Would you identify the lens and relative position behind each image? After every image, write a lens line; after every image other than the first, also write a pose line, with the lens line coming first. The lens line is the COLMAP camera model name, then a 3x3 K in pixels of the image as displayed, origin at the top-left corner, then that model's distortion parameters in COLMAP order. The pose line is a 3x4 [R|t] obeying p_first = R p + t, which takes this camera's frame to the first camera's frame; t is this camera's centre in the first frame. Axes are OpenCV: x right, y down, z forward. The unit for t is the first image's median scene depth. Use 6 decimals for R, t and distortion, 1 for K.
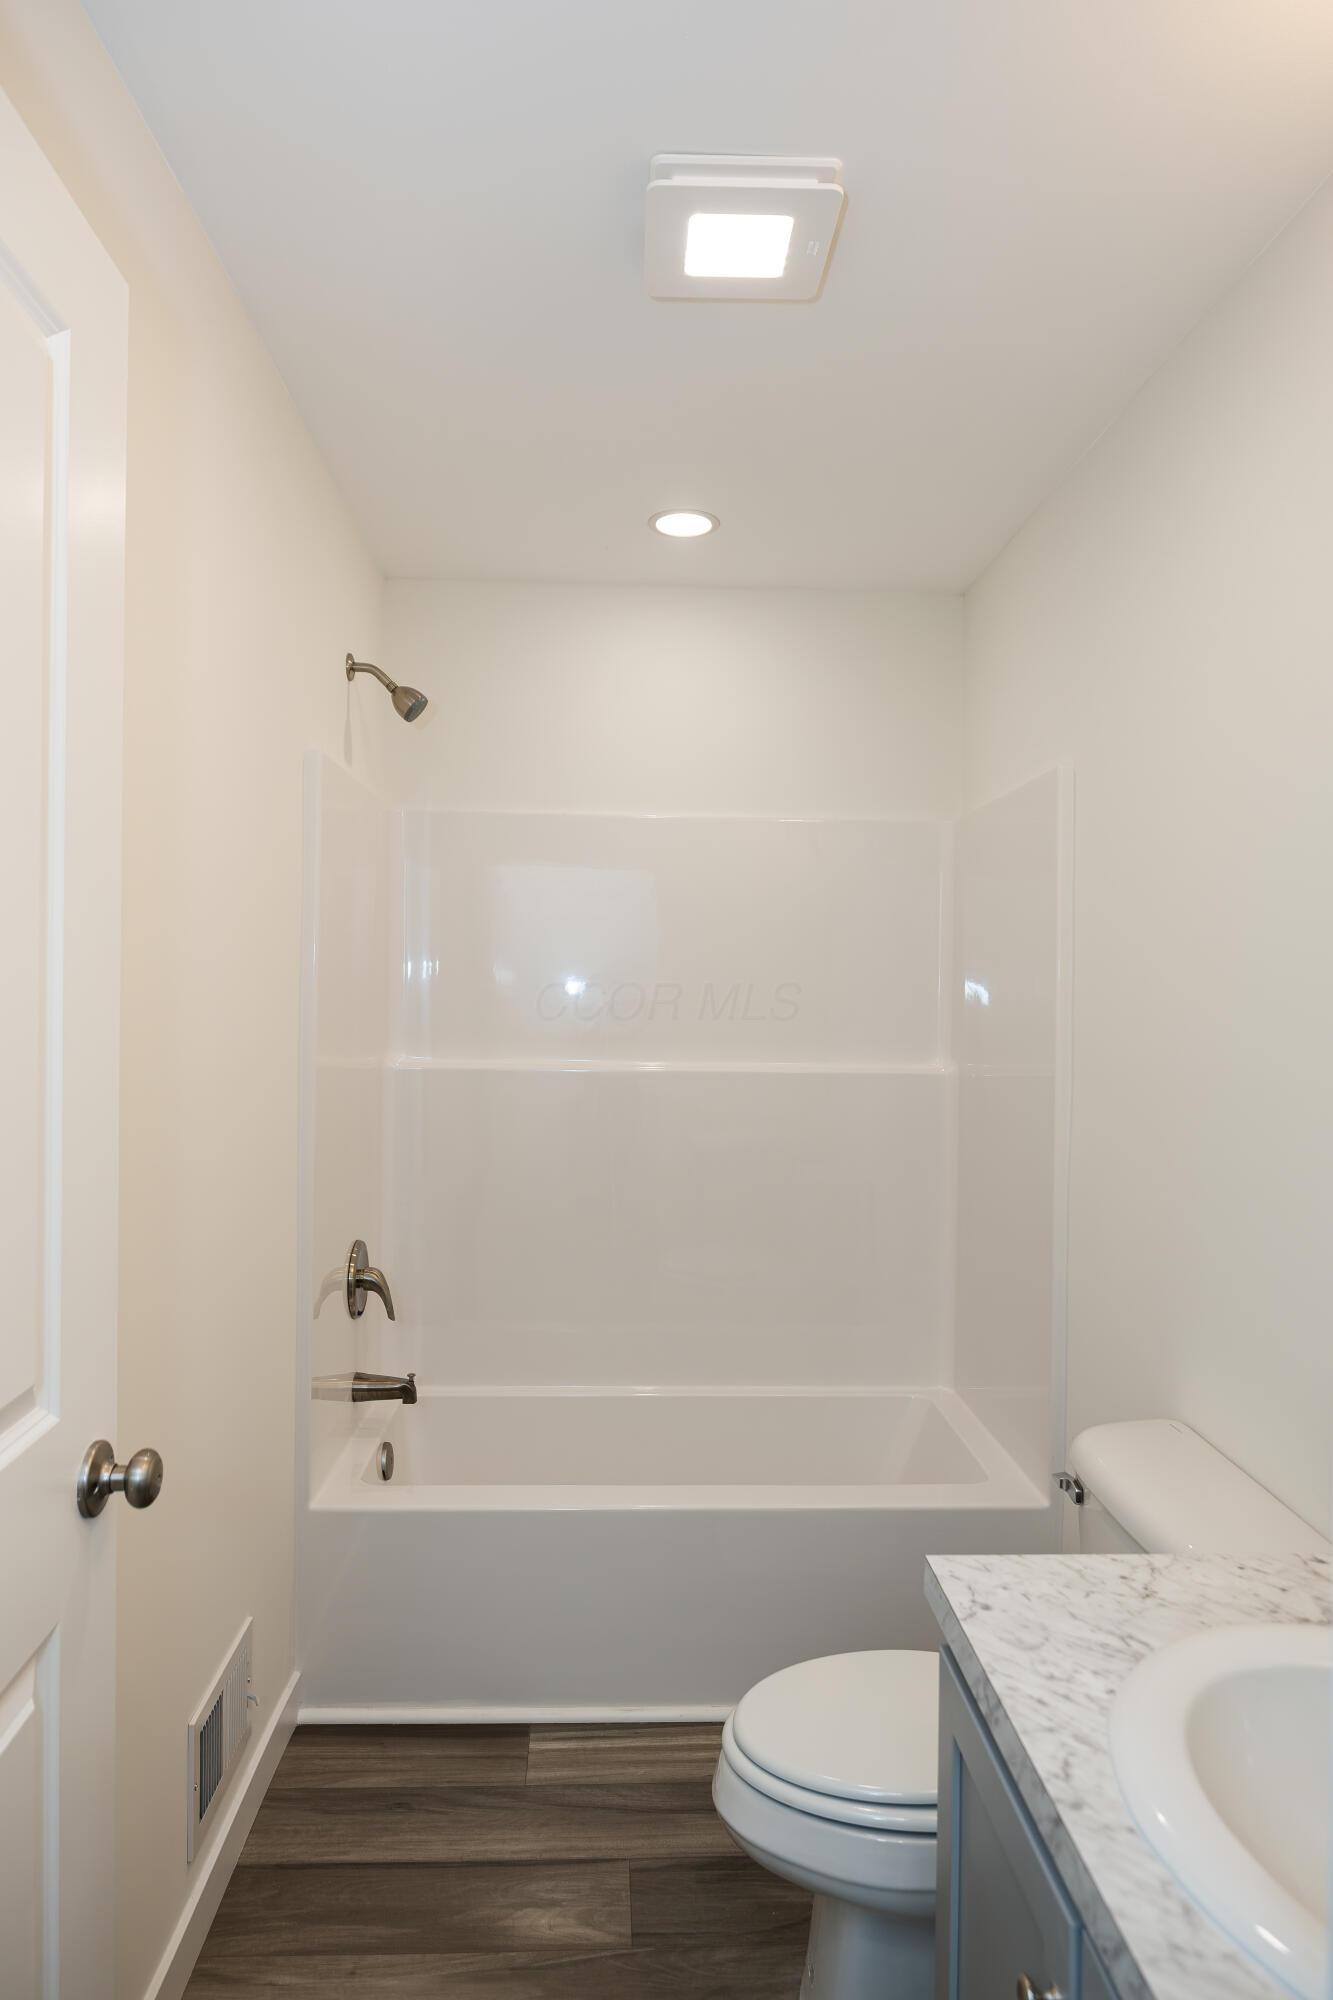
lens RADIAL K [[1185.1, 0, 666.5], [0, 1185.1, 1000.0], [0, 0, 1]] dist [-0.008154, 0.000764]
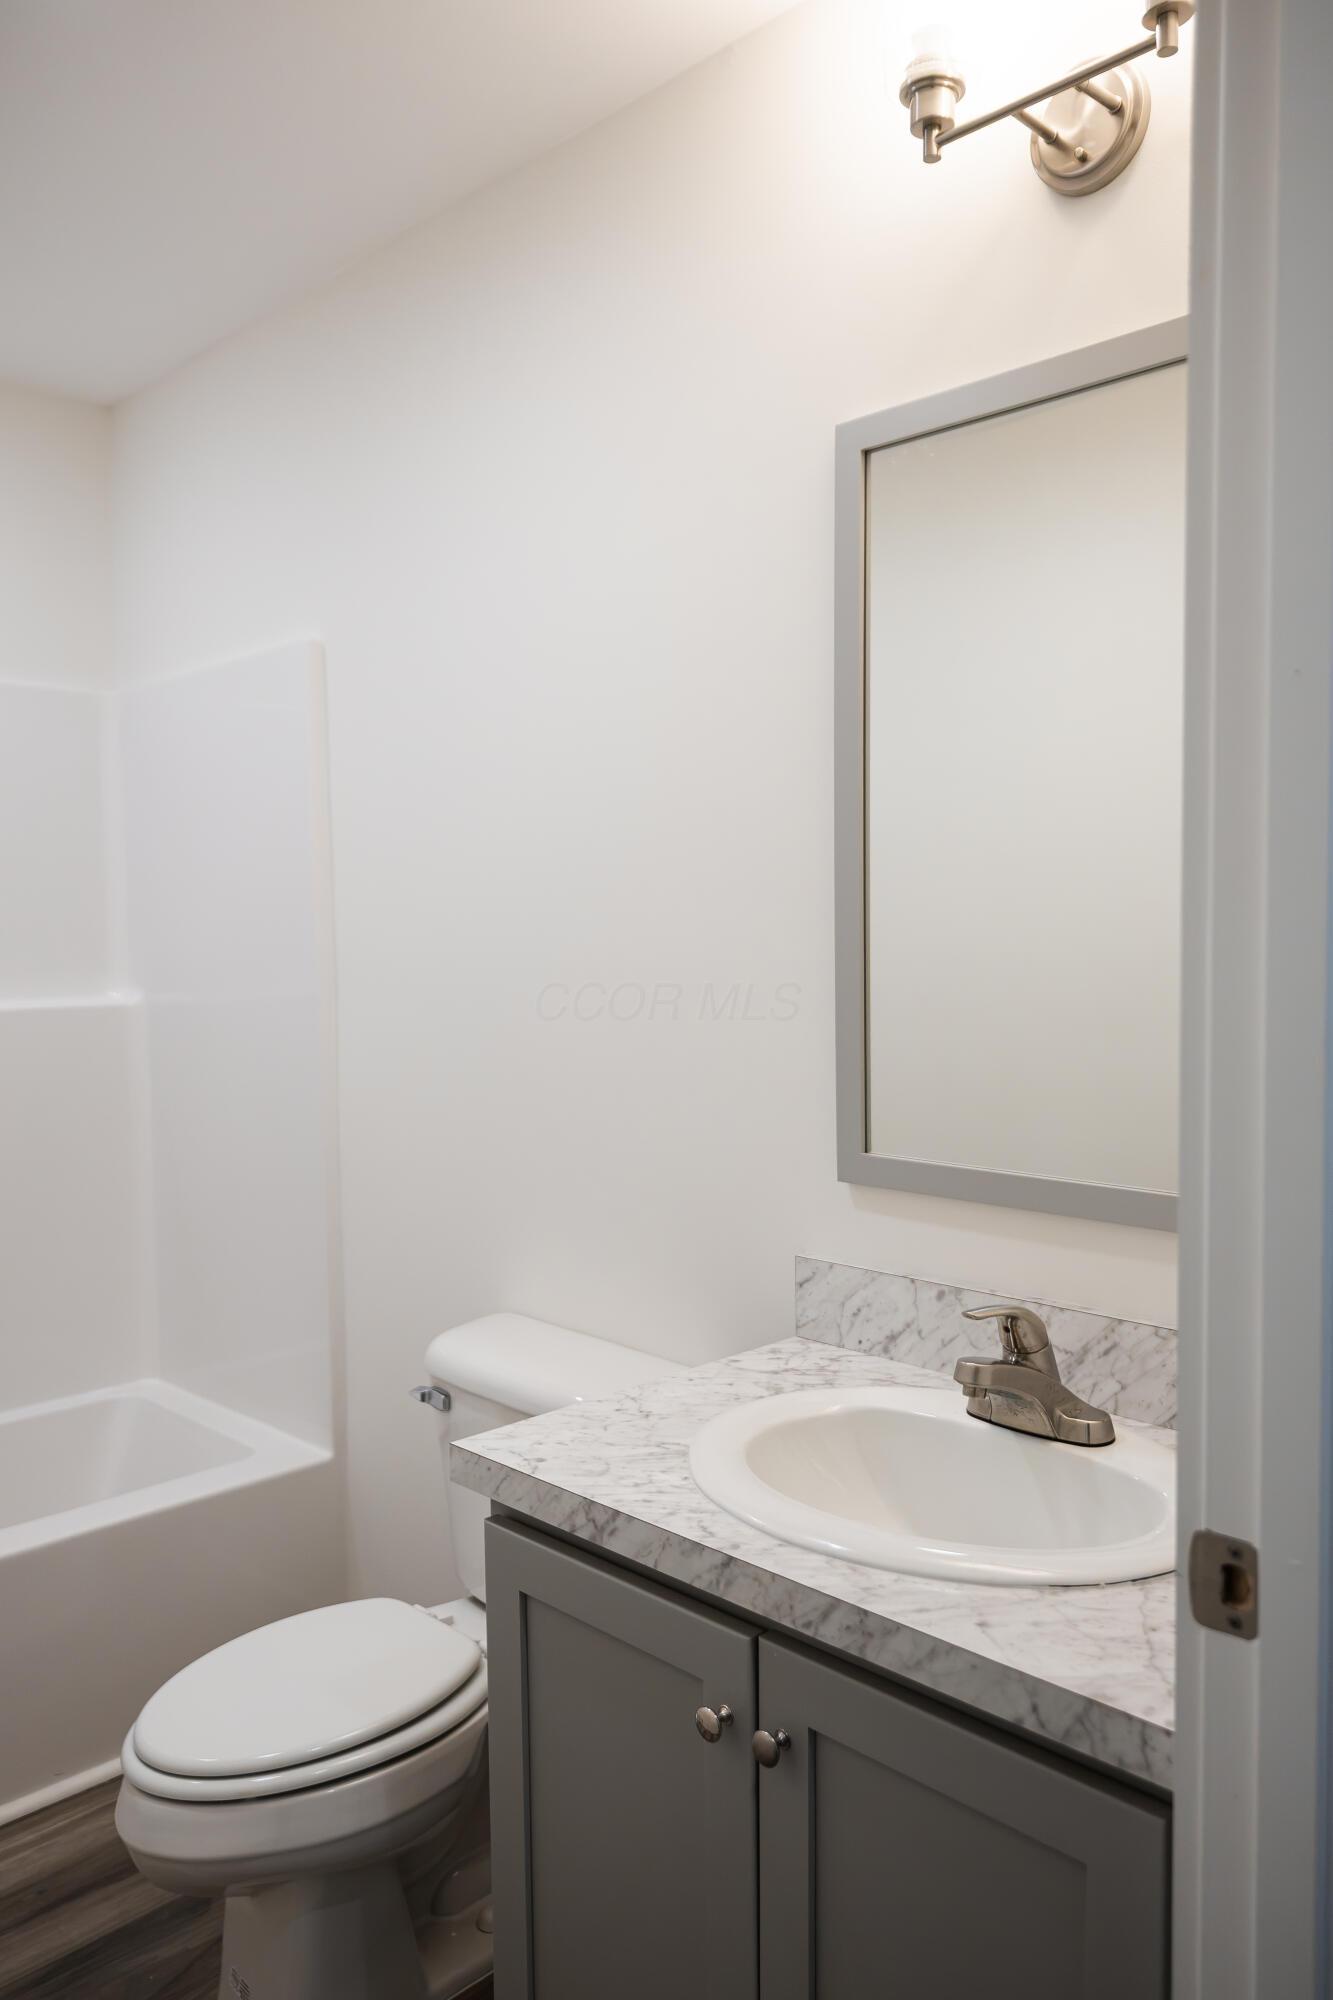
lens RADIAL K [[1473.1, 0, 655.4], [0, 1473.1, 1048.5], [0, 0, 1]] dist [0.000400, 0.000010]
pose [[0.735332, -0.074377, 0.673614, -0.320272], [0.028639, 0.996482, 0.078763, 0.039082], [-0.677102, -0.038626, 0.734875, 0.004075]]
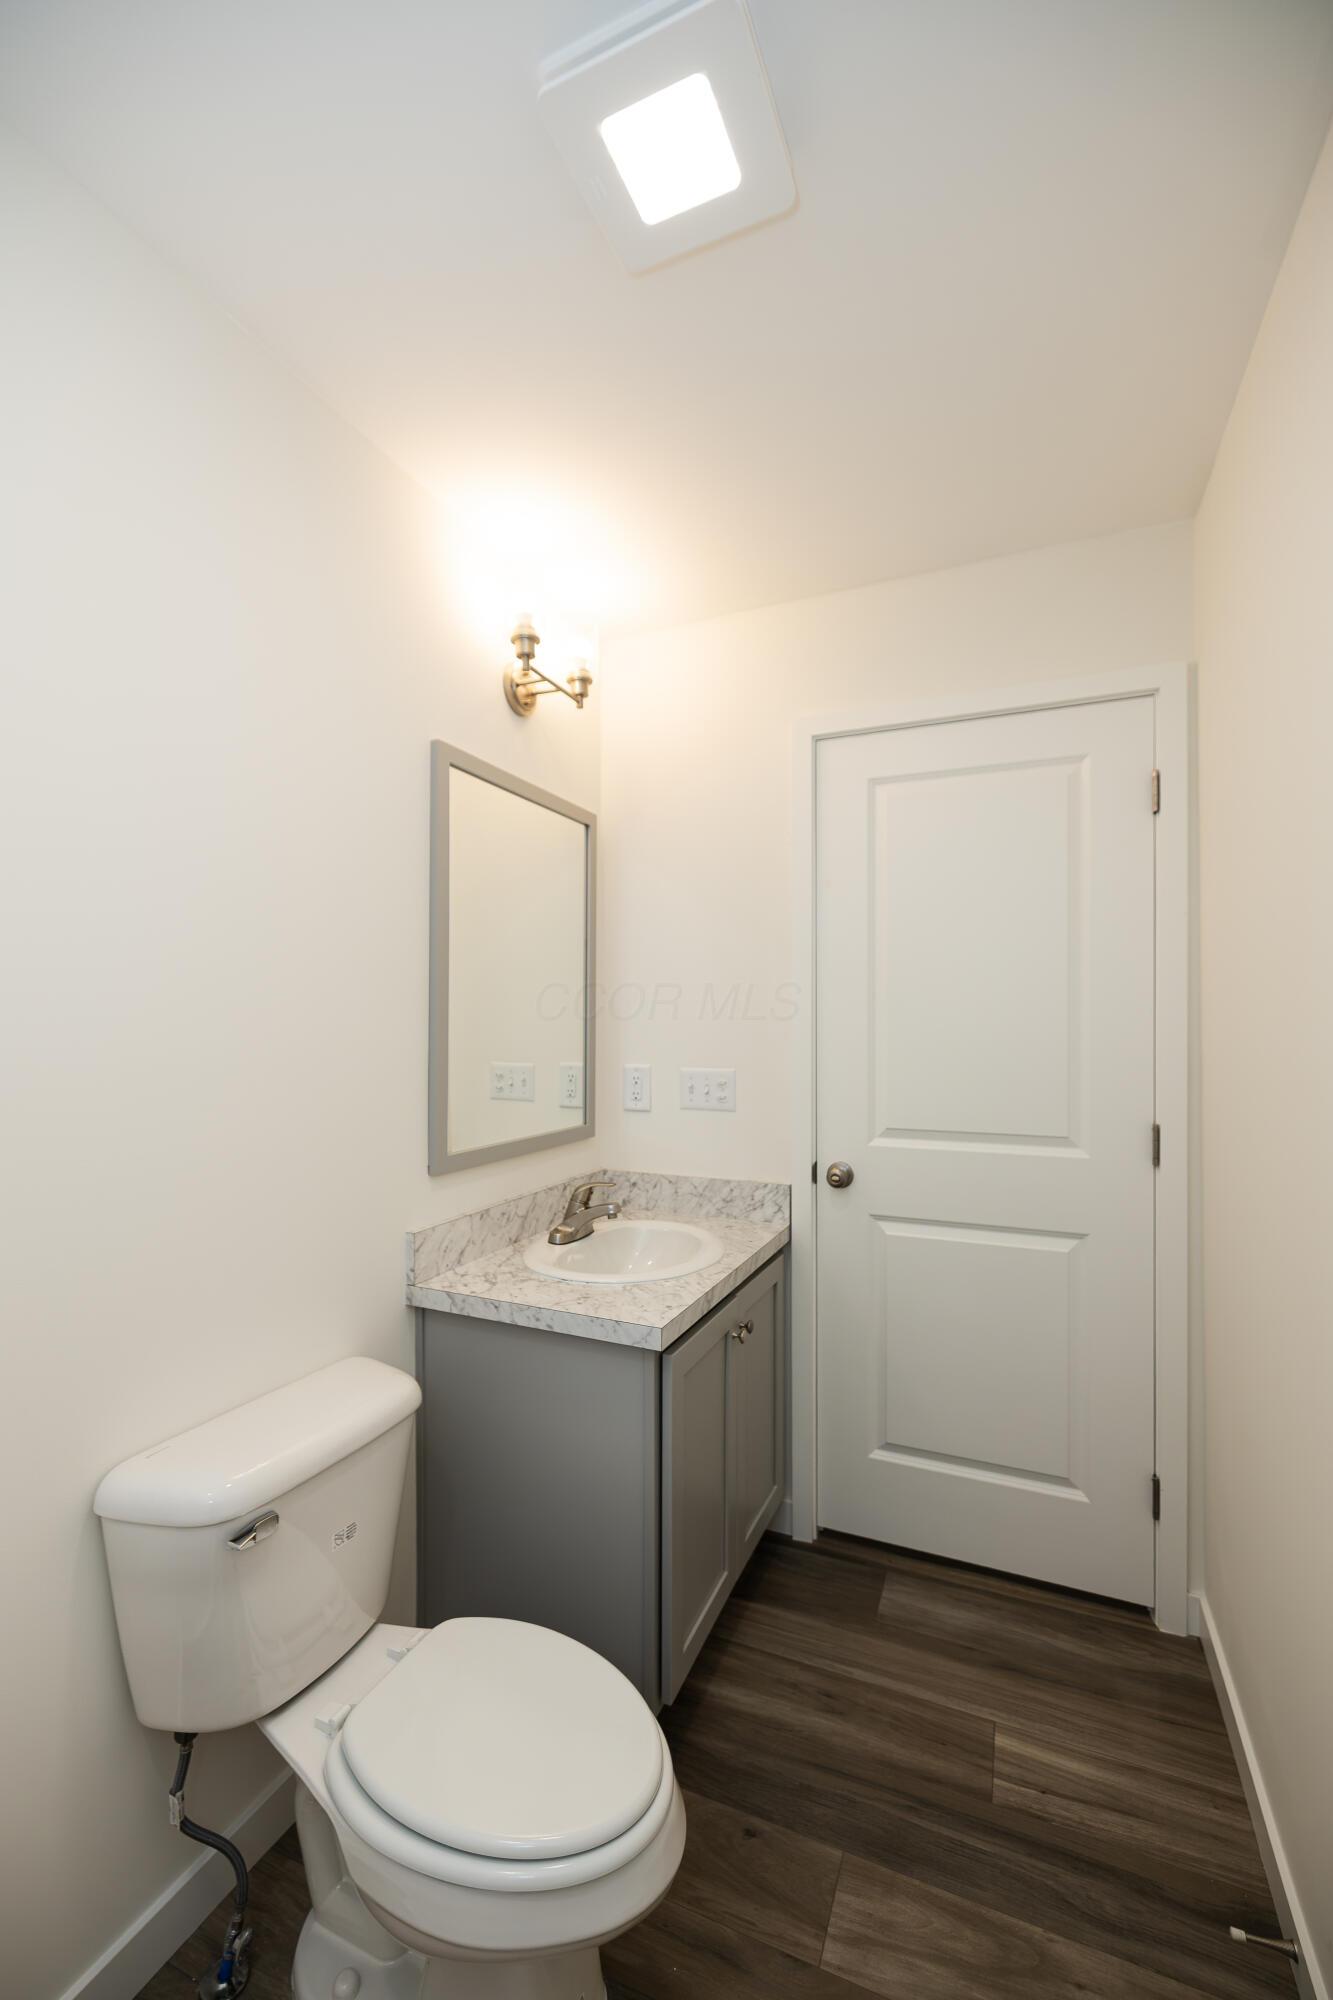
lens RADIAL K [[849.3, 0, 658.1], [0, 849.3, 1026.5], [0, 0, 1]] dist [-0.000384, -0.000784]
pose [[-0.898919, -0.017141, 0.437780, -0.203739], [-0.009520, 0.999763, 0.019596, 0.019642], [-0.438012, 0.013447, -0.898869, 1.465645]]
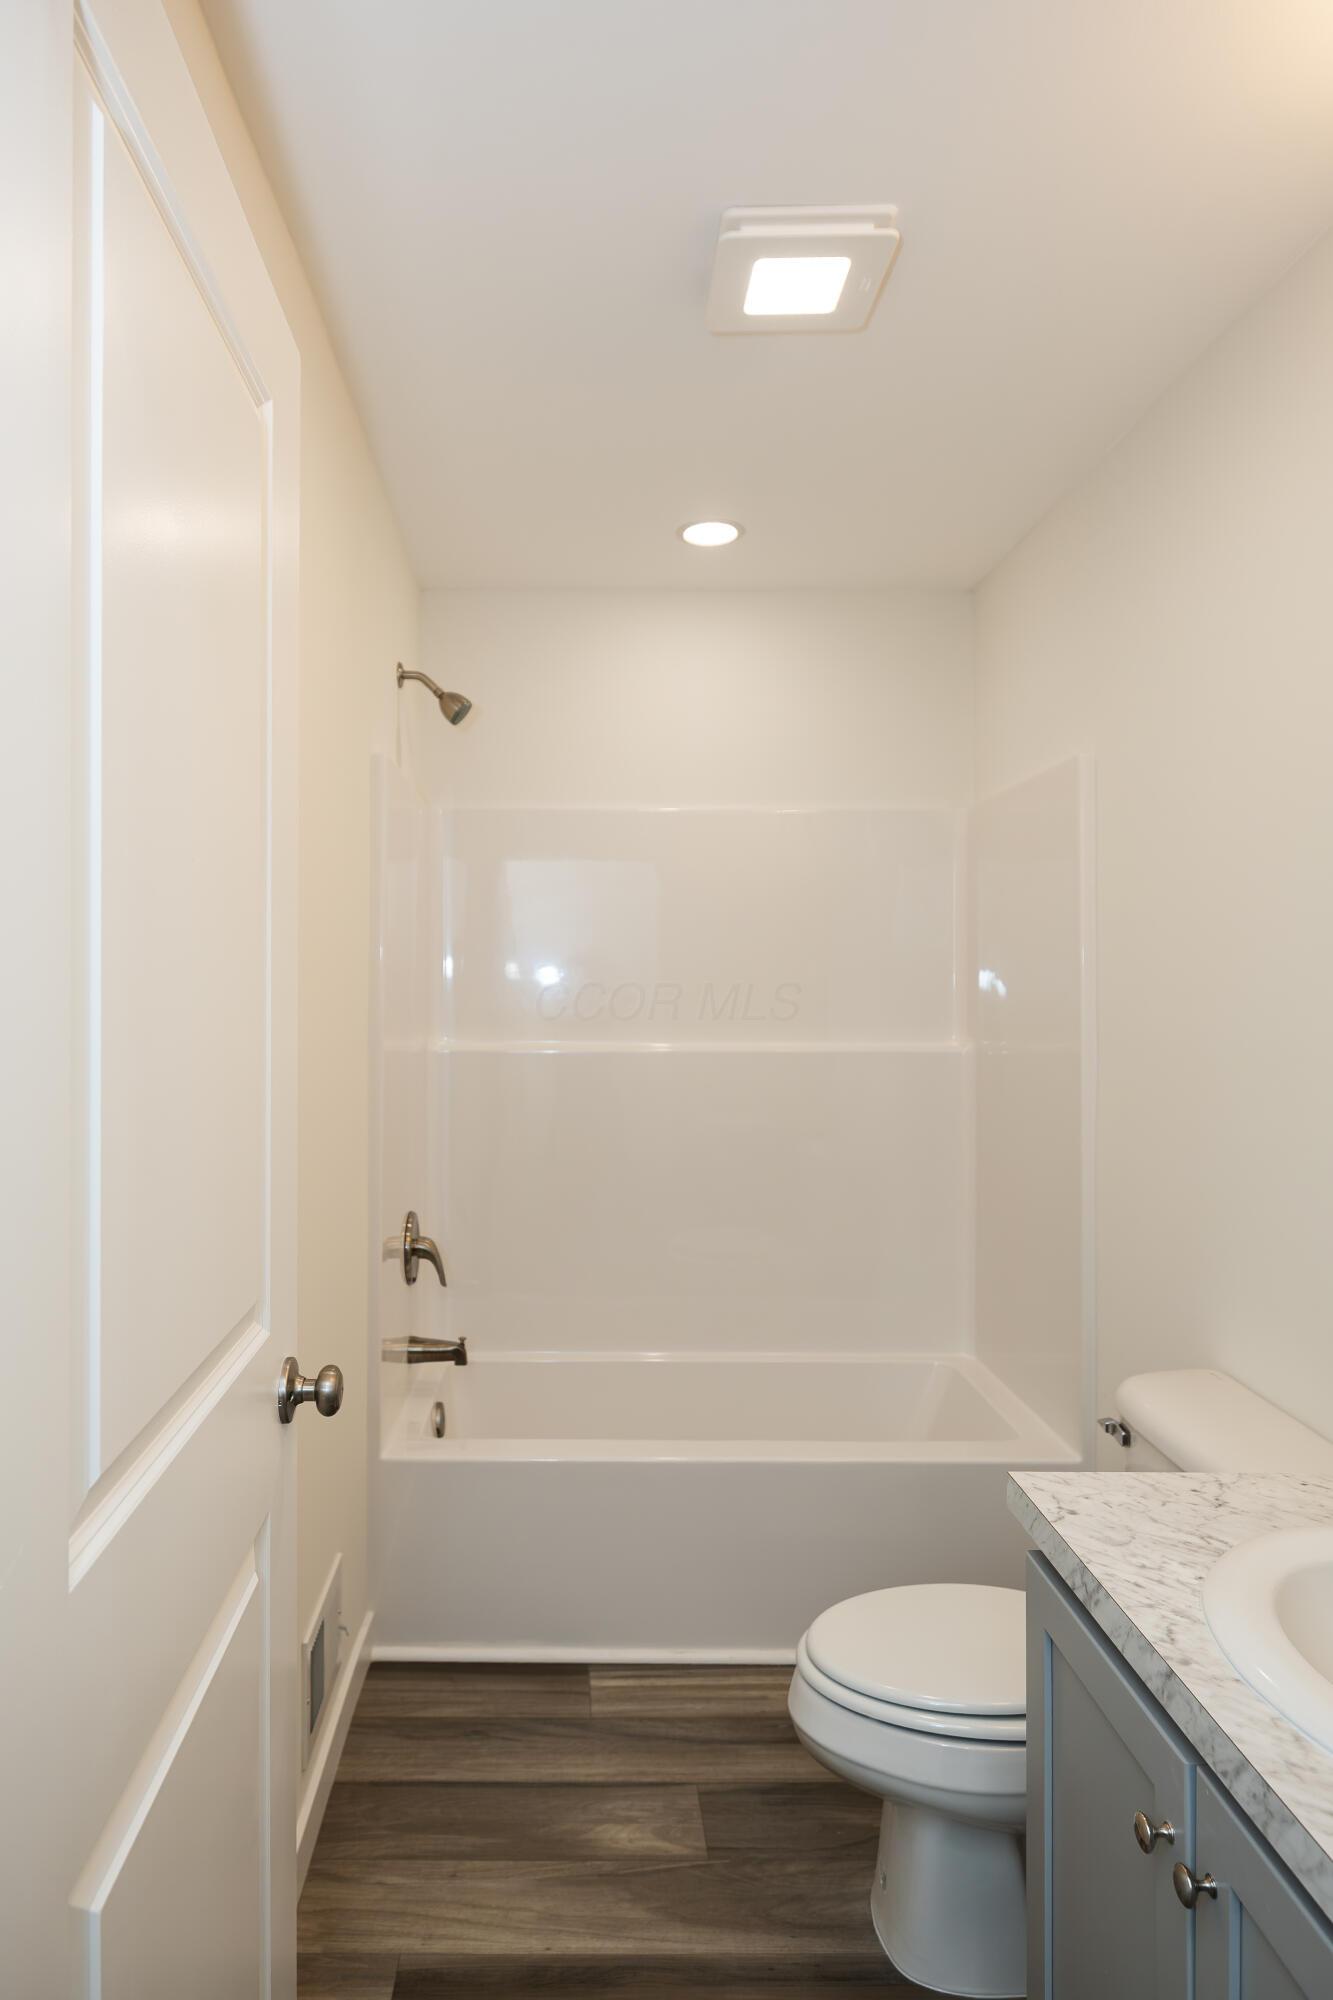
lens RADIAL K [[1181.0, 0, 581.3], [0, 1181.0, 983.3], [0, 0, 1]] dist [-0.001568, -0.000028]
pose [[0.998928, -0.012100, -0.044671, -0.088254], [0.011708, 0.999891, -0.009033, 0.013722], [0.044775, 0.008500, 0.998961, -0.086947]]
